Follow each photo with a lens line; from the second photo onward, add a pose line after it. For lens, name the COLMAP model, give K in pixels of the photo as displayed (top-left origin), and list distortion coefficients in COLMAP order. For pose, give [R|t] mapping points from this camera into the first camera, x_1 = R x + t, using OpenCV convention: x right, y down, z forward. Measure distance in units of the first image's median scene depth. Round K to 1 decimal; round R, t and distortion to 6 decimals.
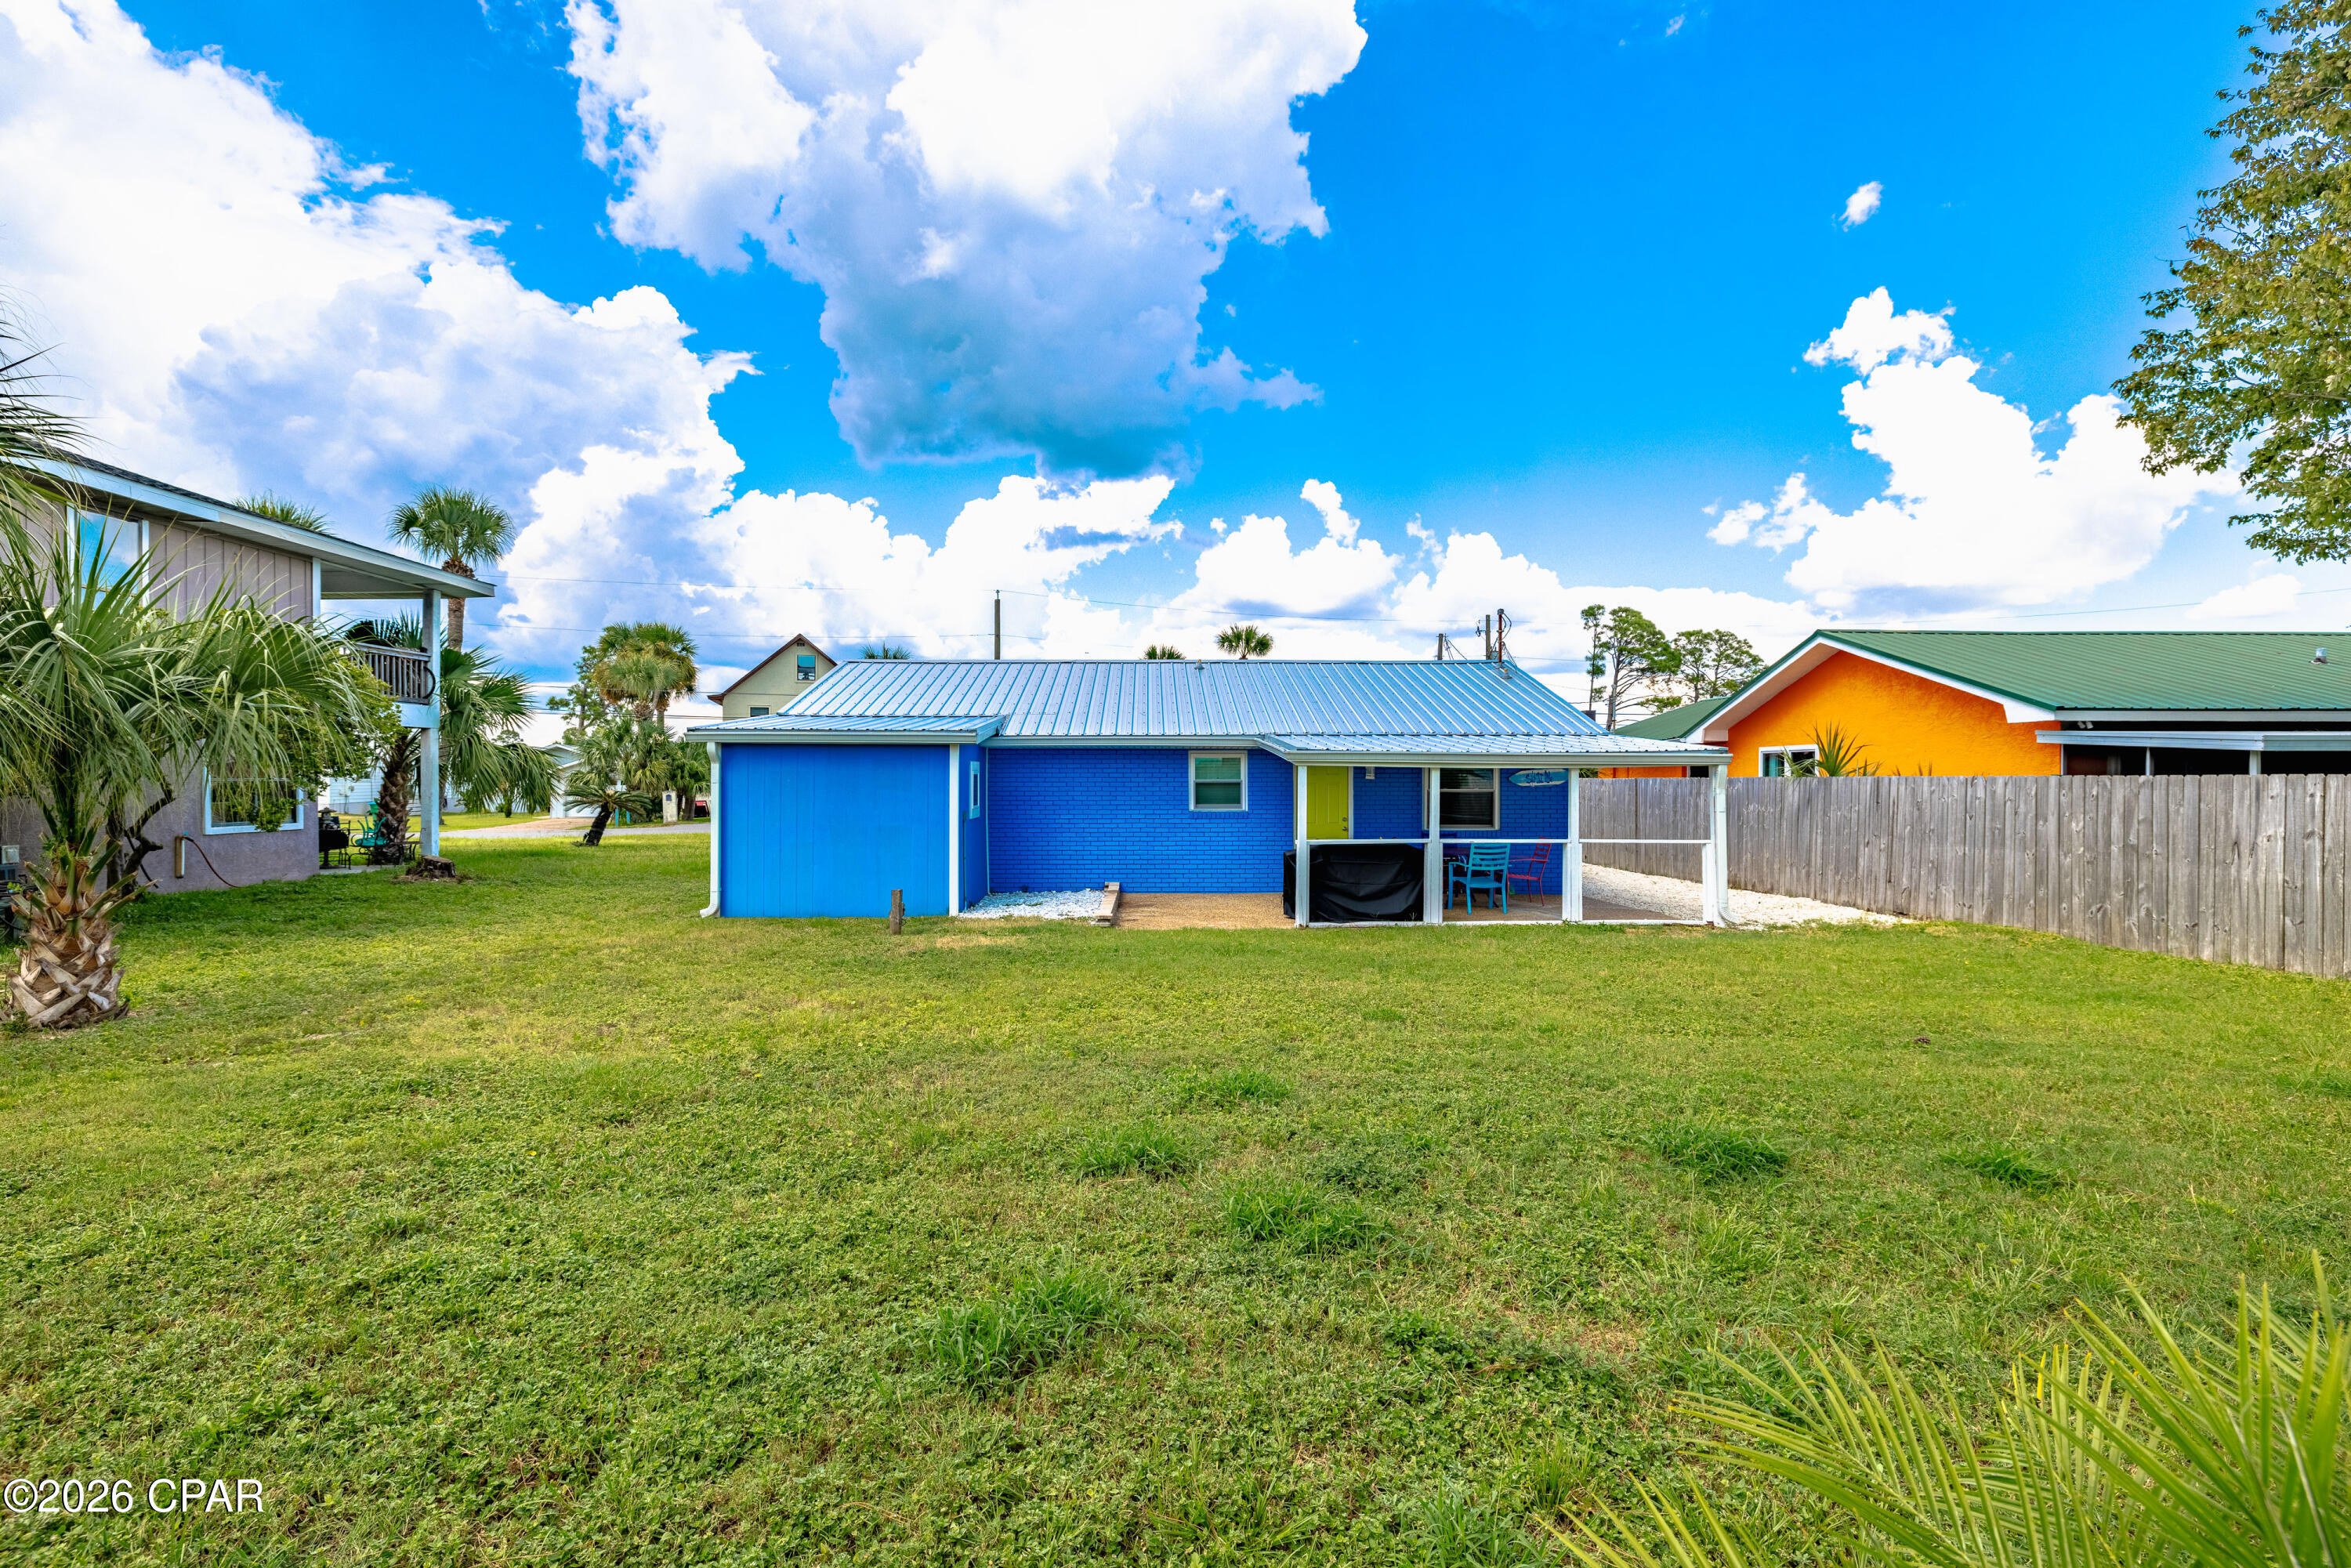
lens RADIAL K [[1088.4, 0, 1175.5], [0, 1088.4, 784.0], [0, 0, 1]] dist [-0.000338, -0.000062]
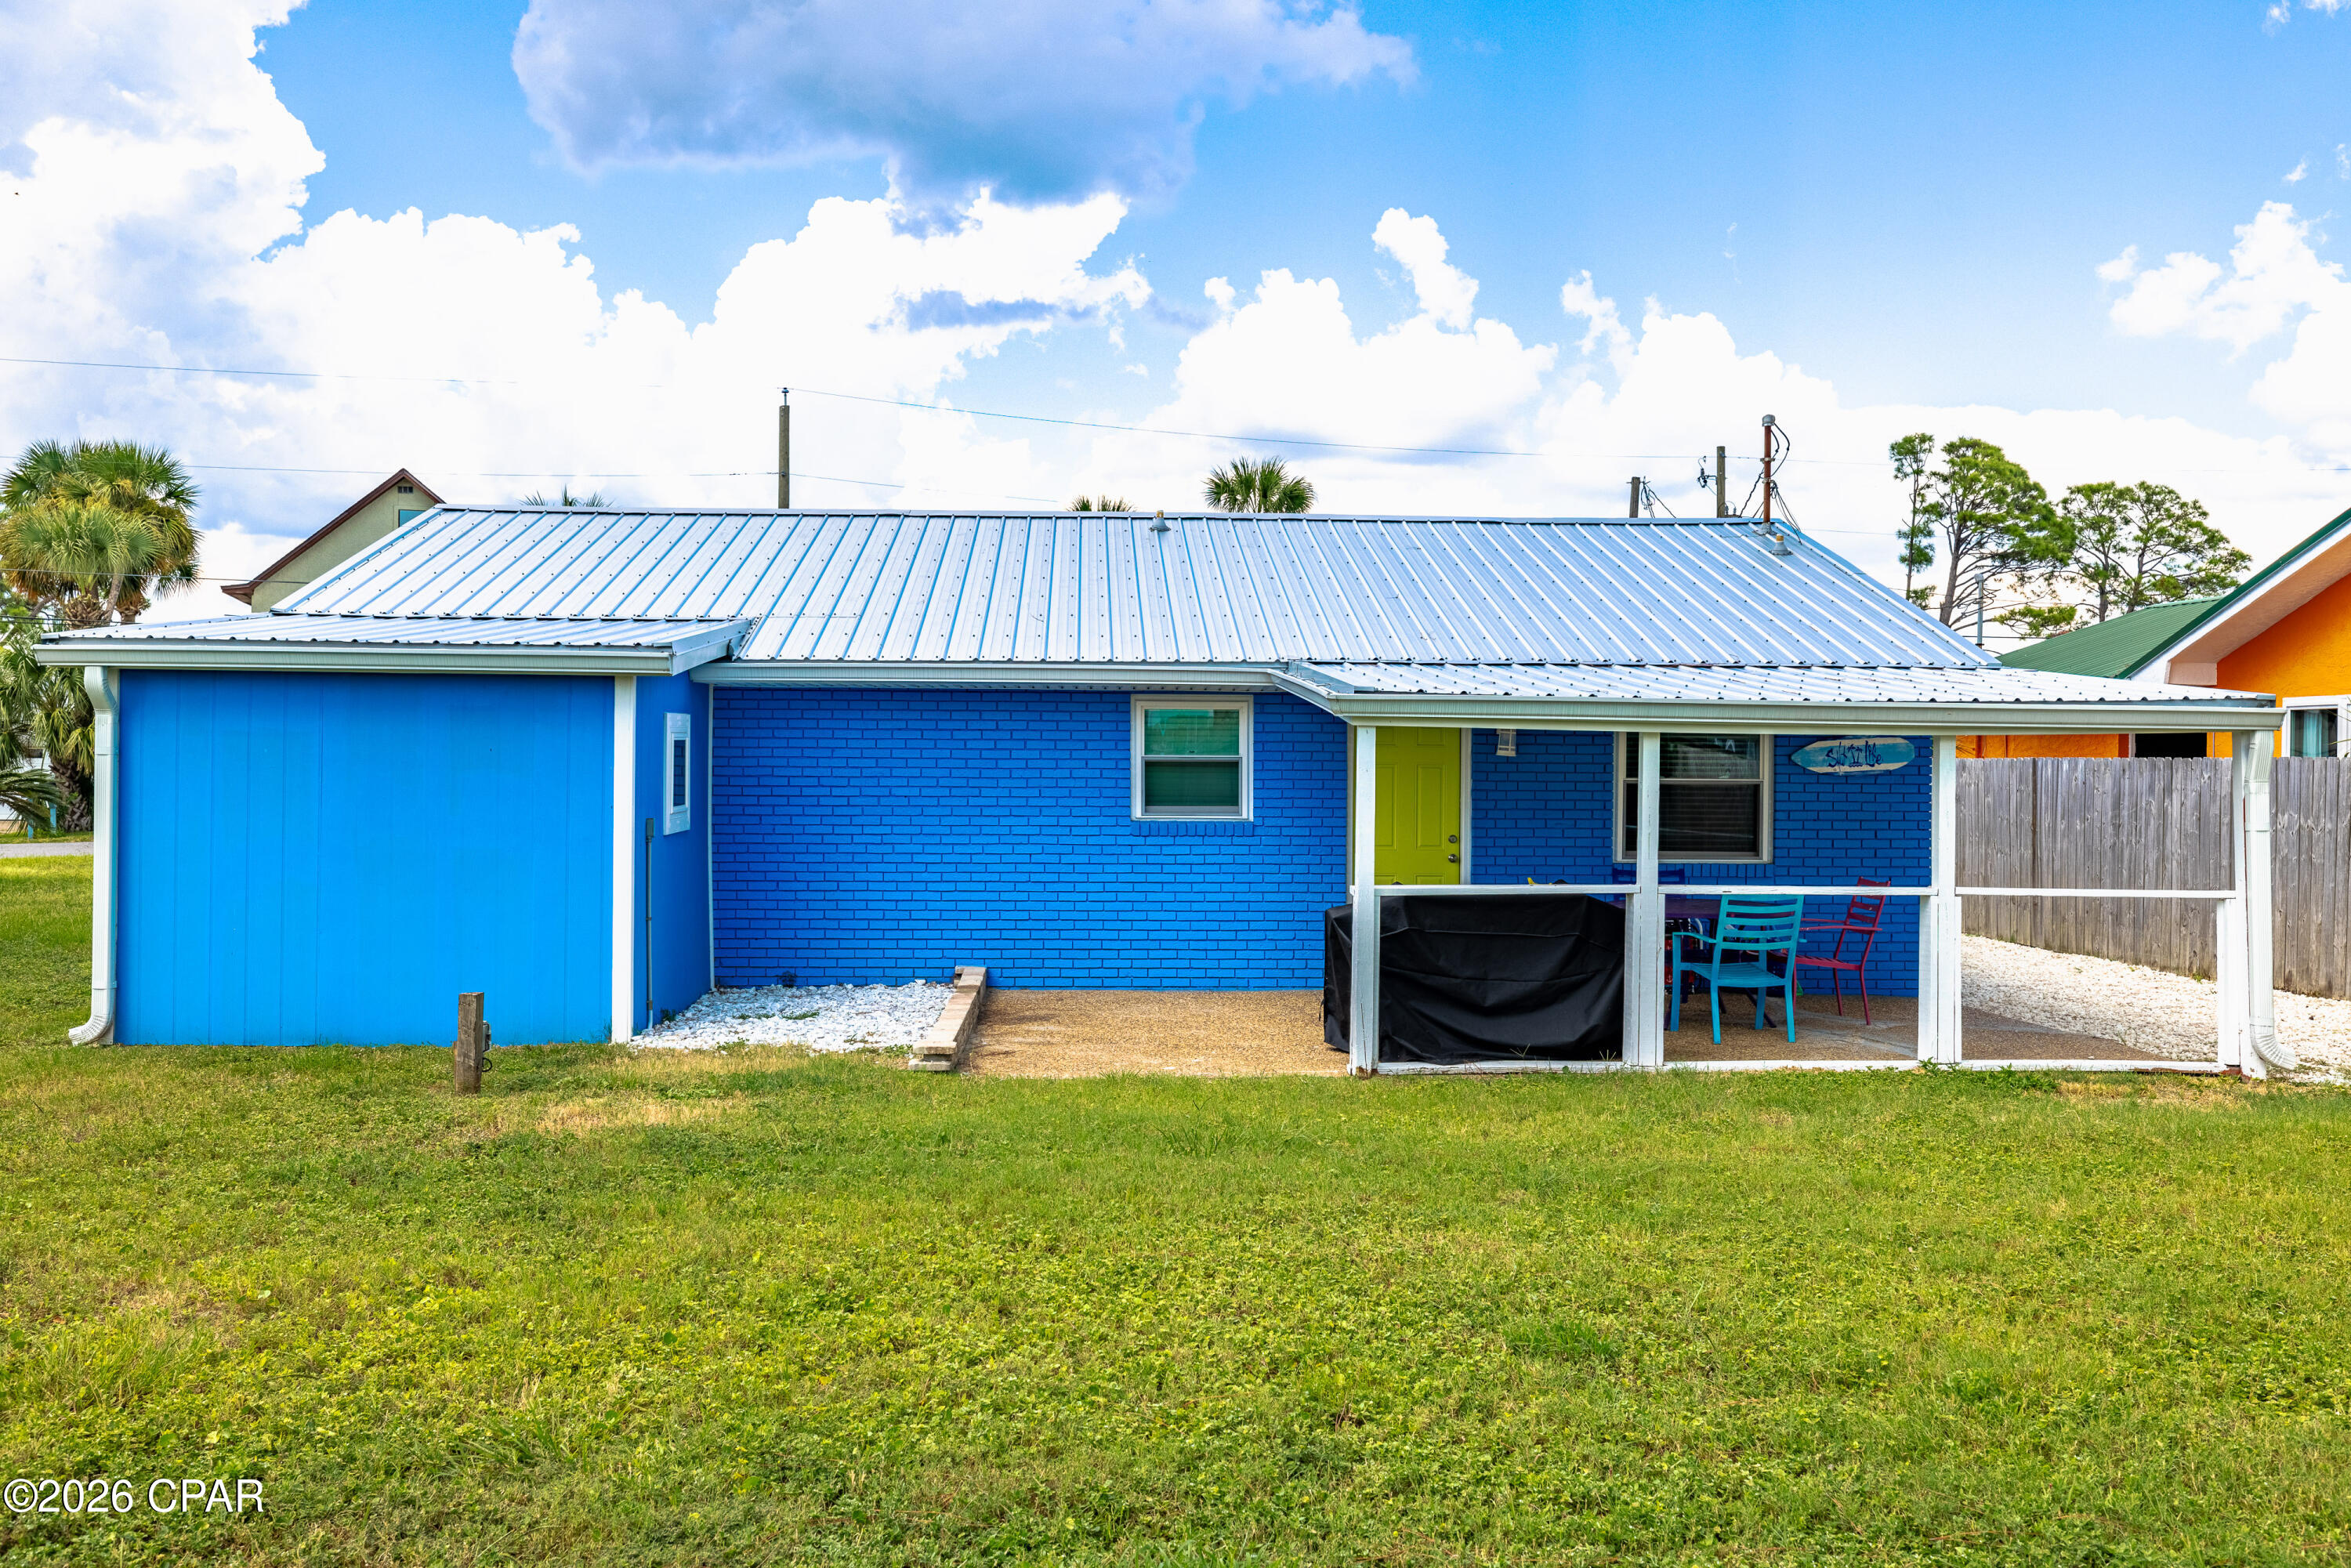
lens RADIAL K [[1968.3, 0, 1184.0], [0, 1968.3, 754.6], [0, 0, 1]] dist [0.028021, -0.001152]
pose [[0.999725, 0.006740, 0.022453, 0.015043], [-0.006644, 0.999968, -0.004361, -0.000300], [-0.022482, 0.004210, 0.999738, 0.121936]]
